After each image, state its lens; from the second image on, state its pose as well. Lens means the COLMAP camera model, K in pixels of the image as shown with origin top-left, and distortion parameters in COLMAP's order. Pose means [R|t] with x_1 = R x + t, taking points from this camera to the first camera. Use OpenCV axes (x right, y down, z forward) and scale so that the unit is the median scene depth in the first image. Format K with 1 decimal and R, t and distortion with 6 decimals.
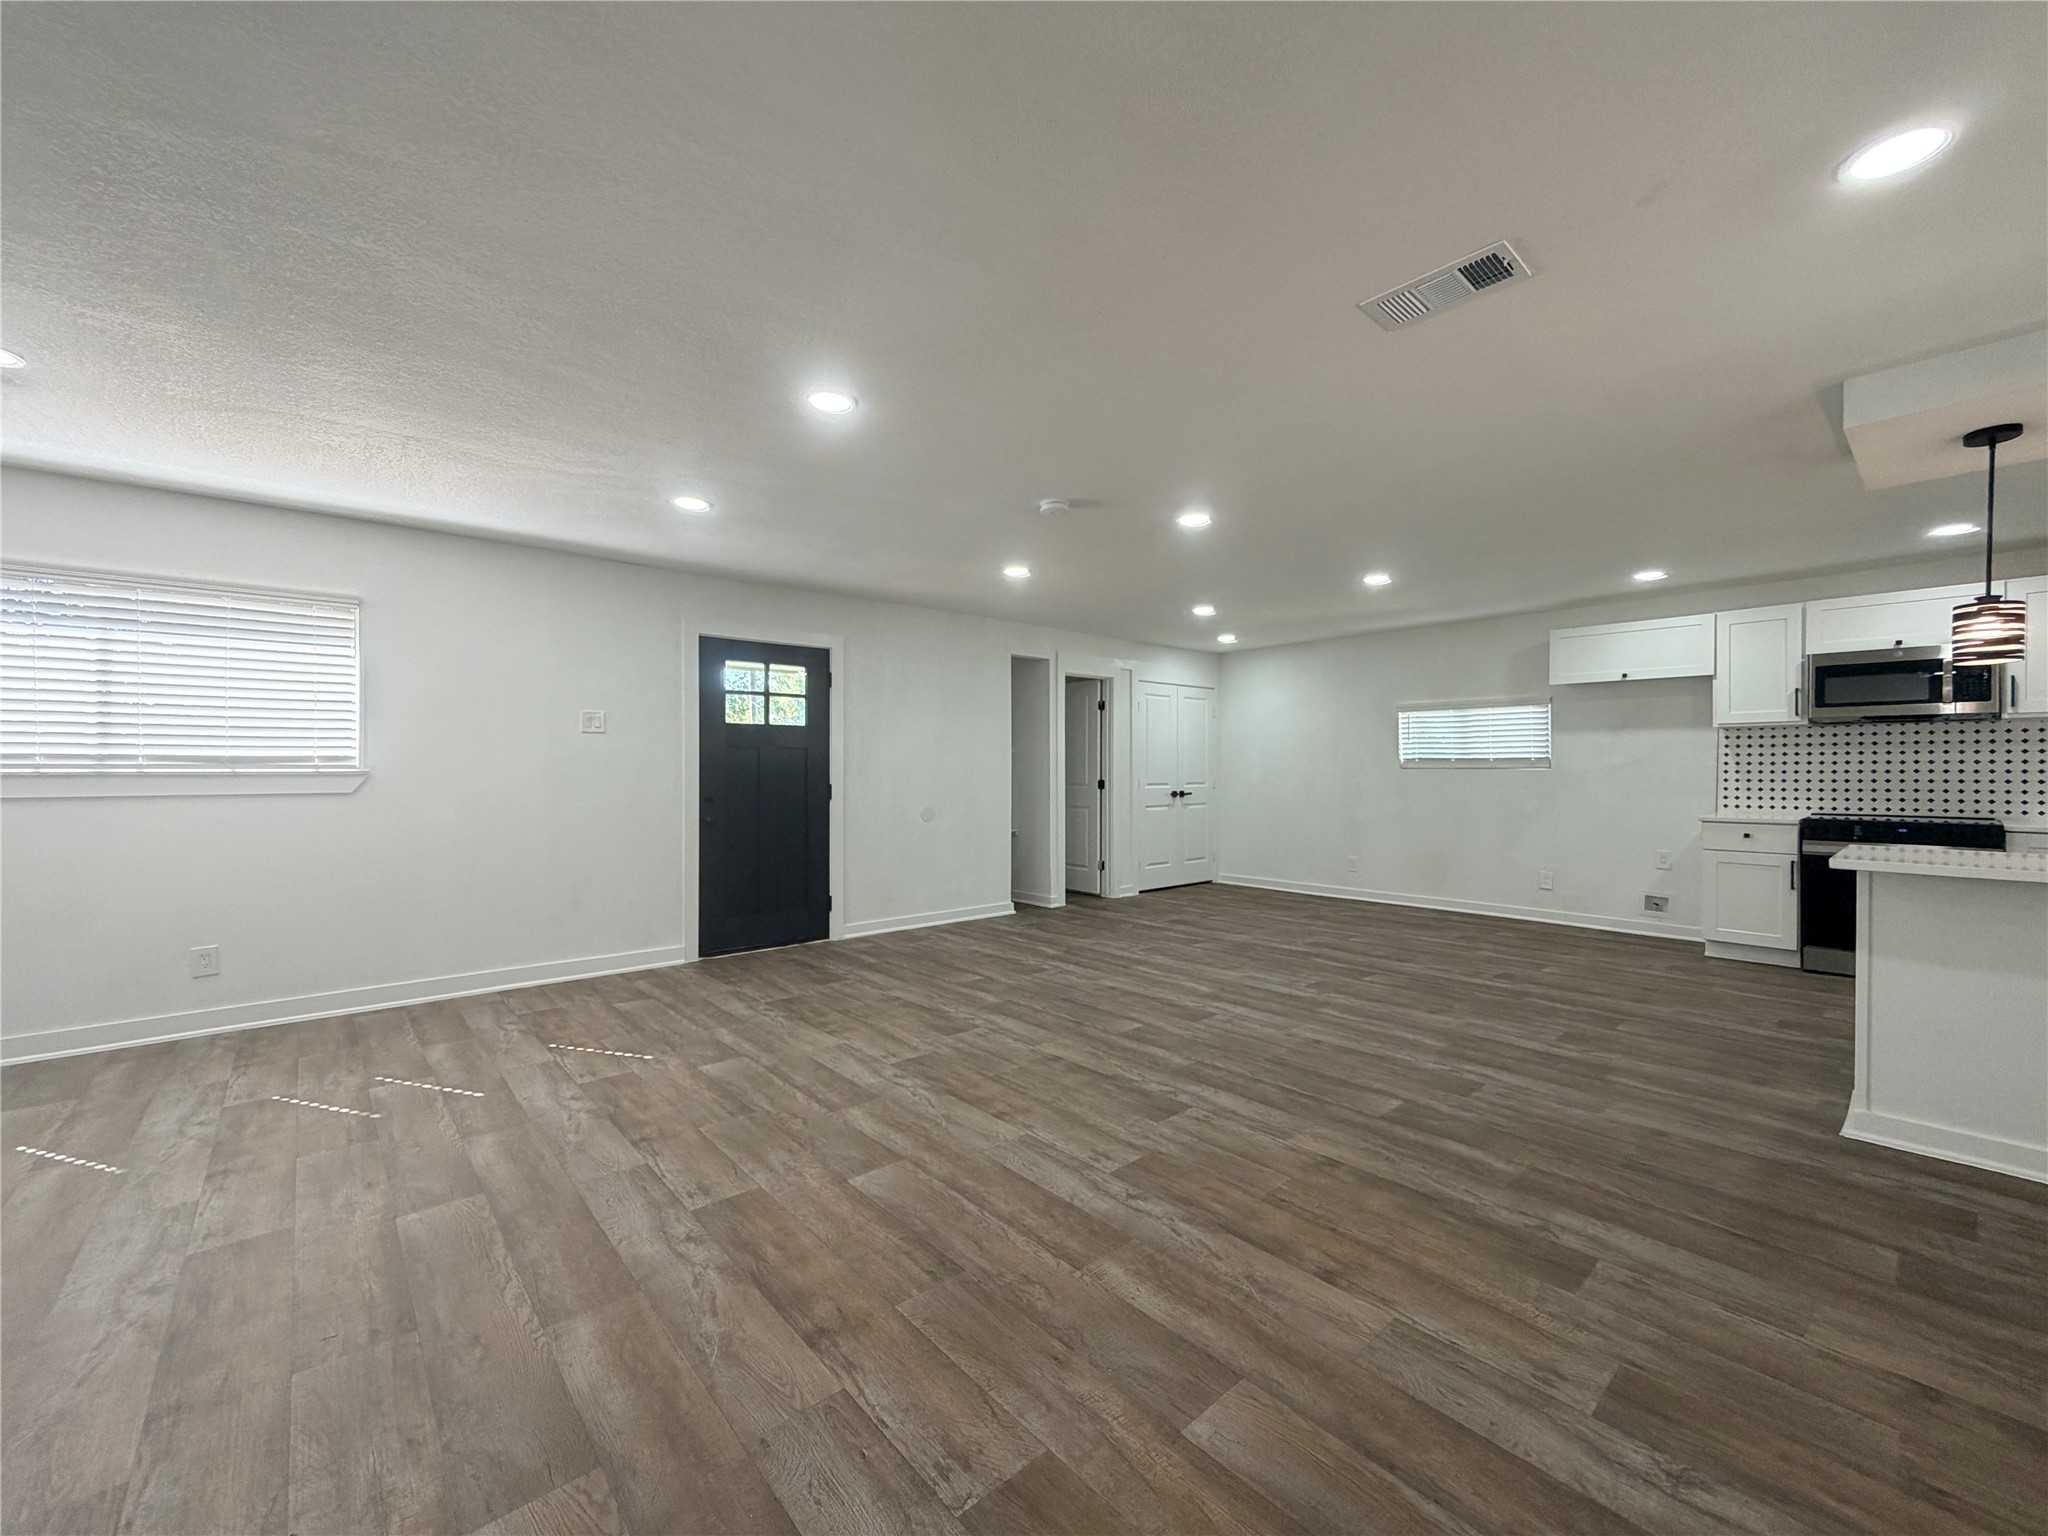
lens RADIAL K [[820.4, 0, 1013.7], [0, 820.4, 767.5], [0, 0, 1]] dist [0.002799, -0.000338]
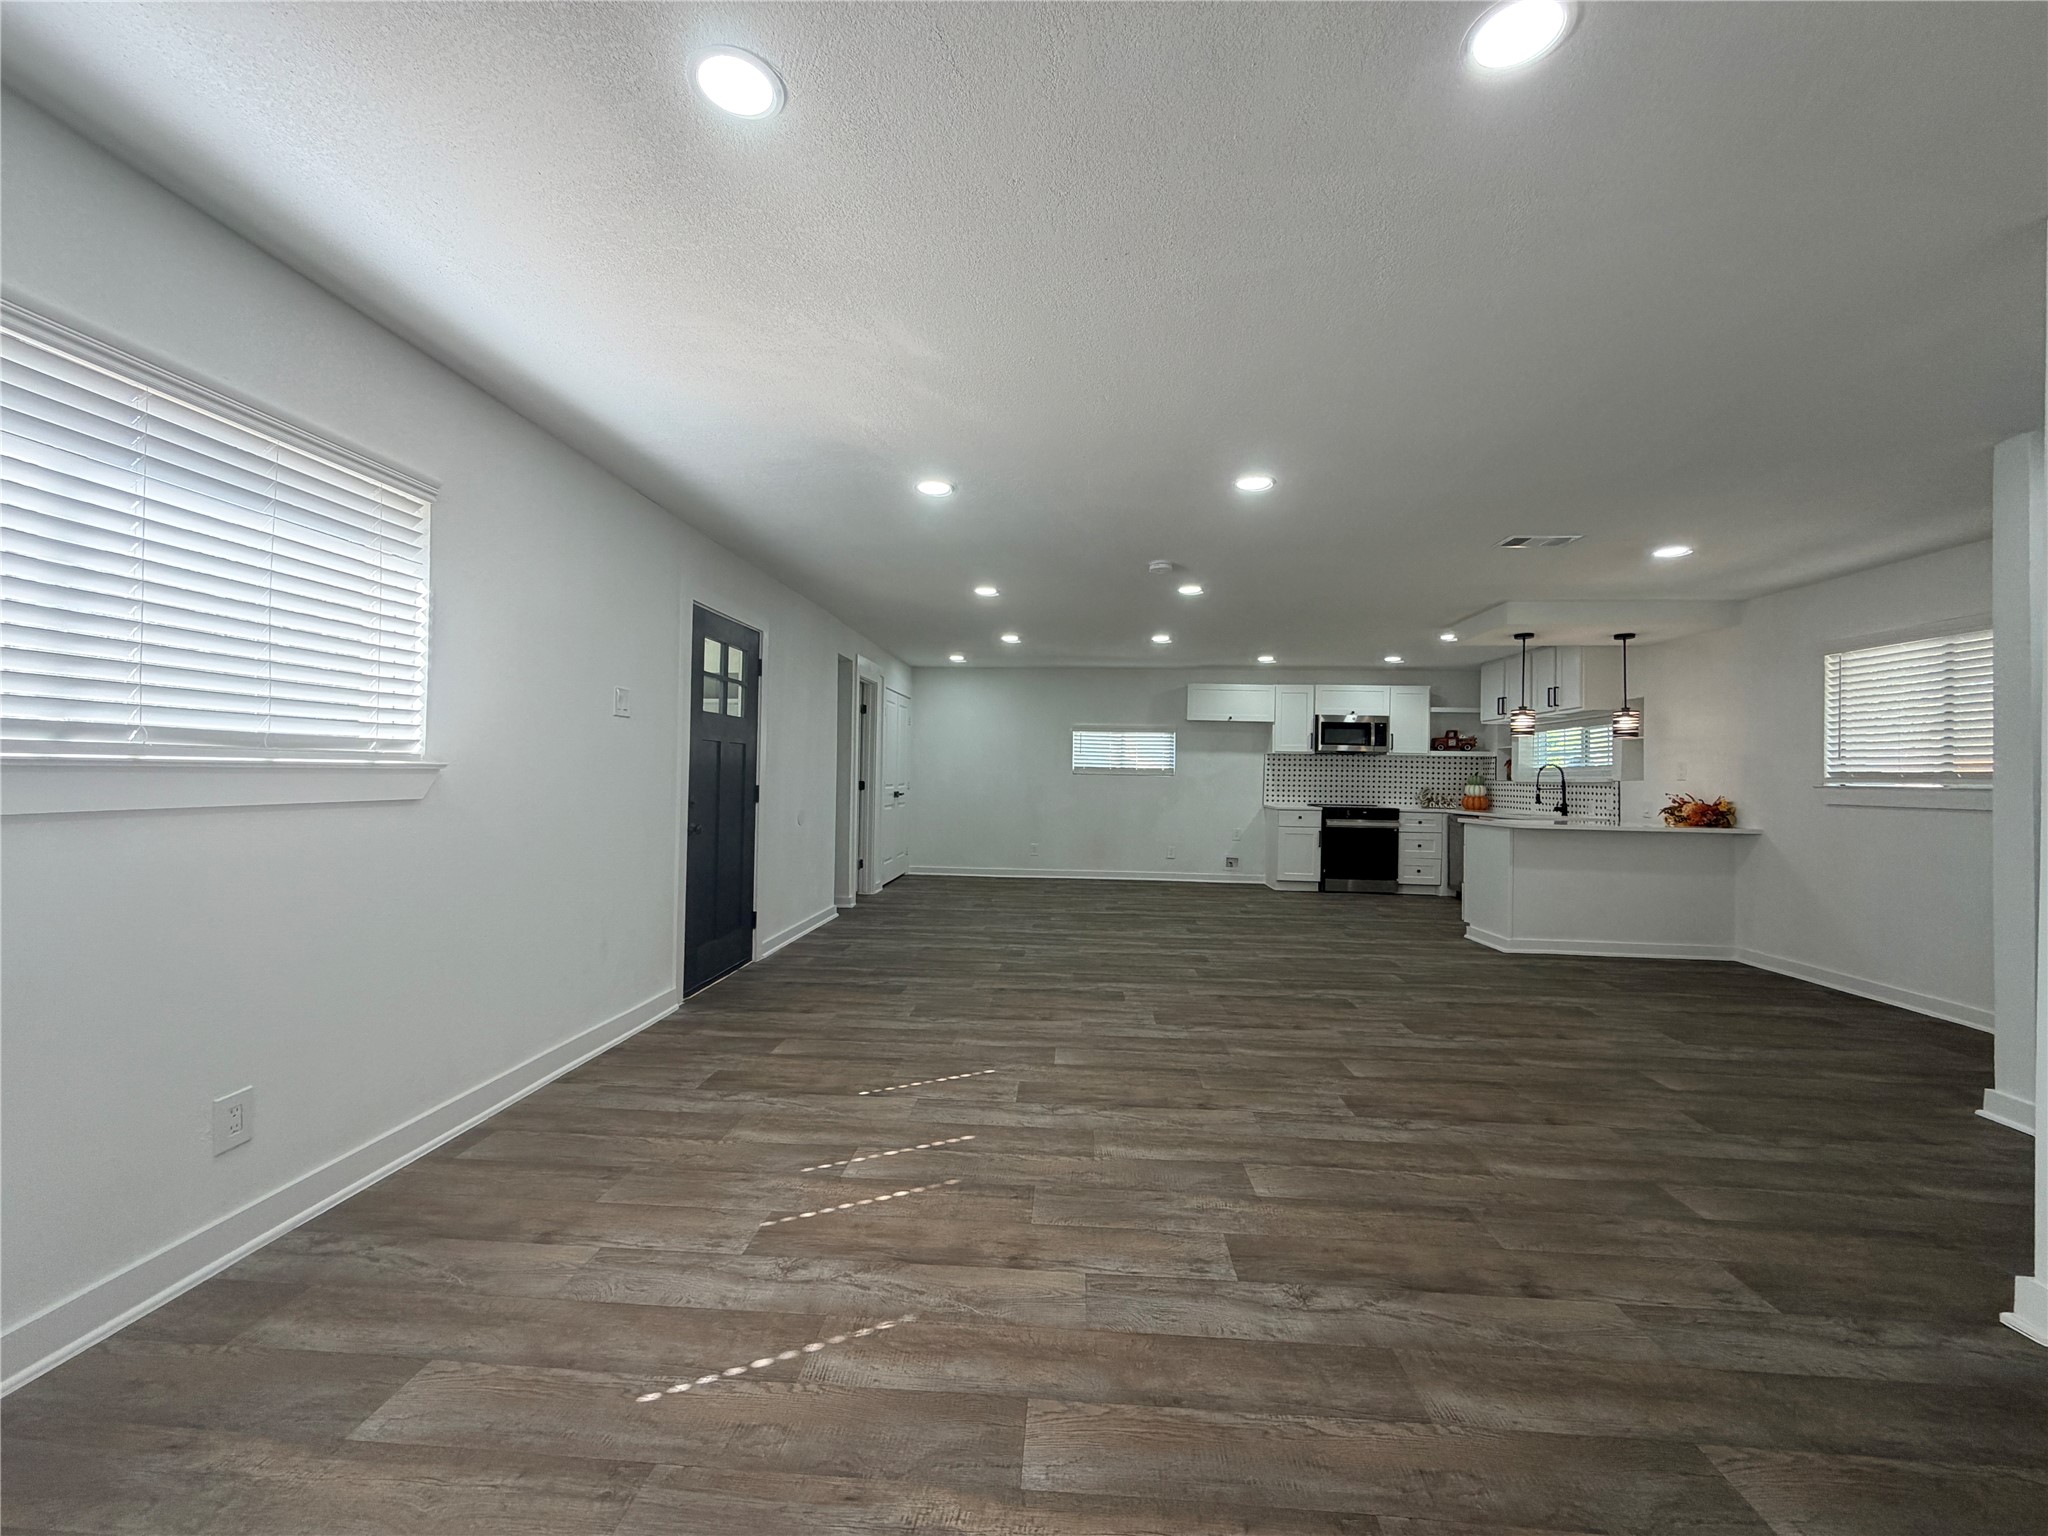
lens RADIAL K [[820.4, 0, 1017.6], [0, 820.4, 771.3], [0, 0, 1]] dist [0.002799, -0.000338]
pose [[0.705877, 0.015728, 0.708160, -1.031957], [-0.020111, 0.999795, -0.002159, 0.002364], [-0.708049, -0.012718, 0.706049, 0.280811]]
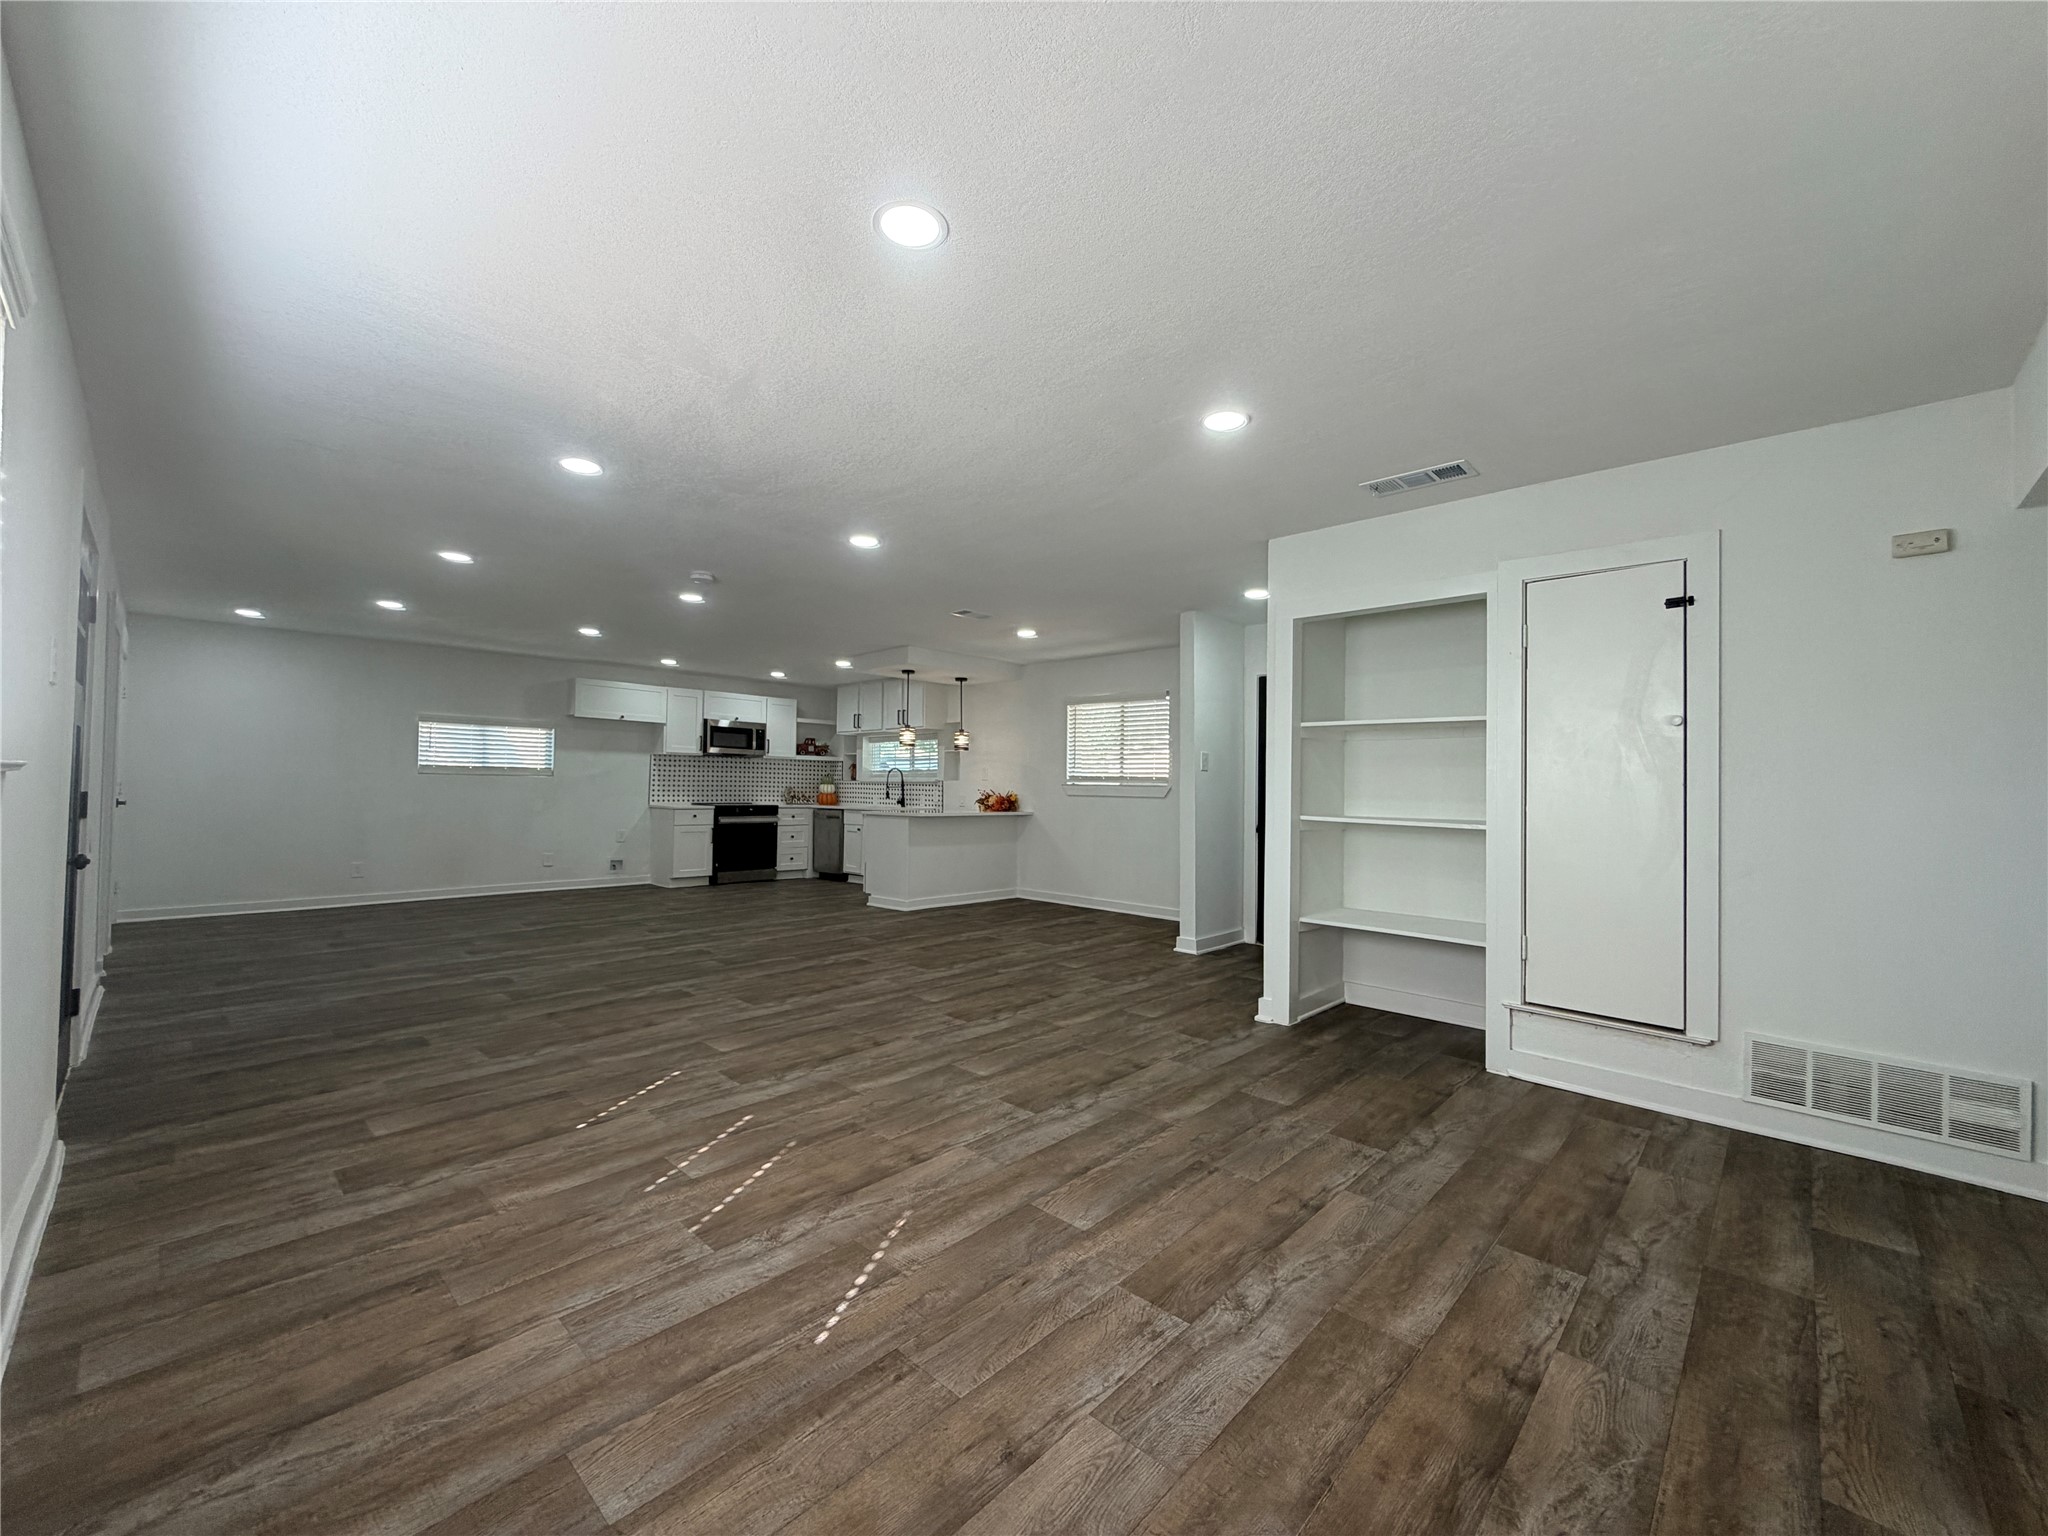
lens RADIAL K [[820.4, 0, 1018.4], [0, 820.4, 770.6], [0, 0, 1]] dist [0.002799, -0.000338]
pose [[-0.100828, 0.017839, 0.994744, -1.353738], [-0.019391, 0.999614, -0.019892, 0.007138], [-0.994715, -0.021295, -0.100443, 0.654124]]
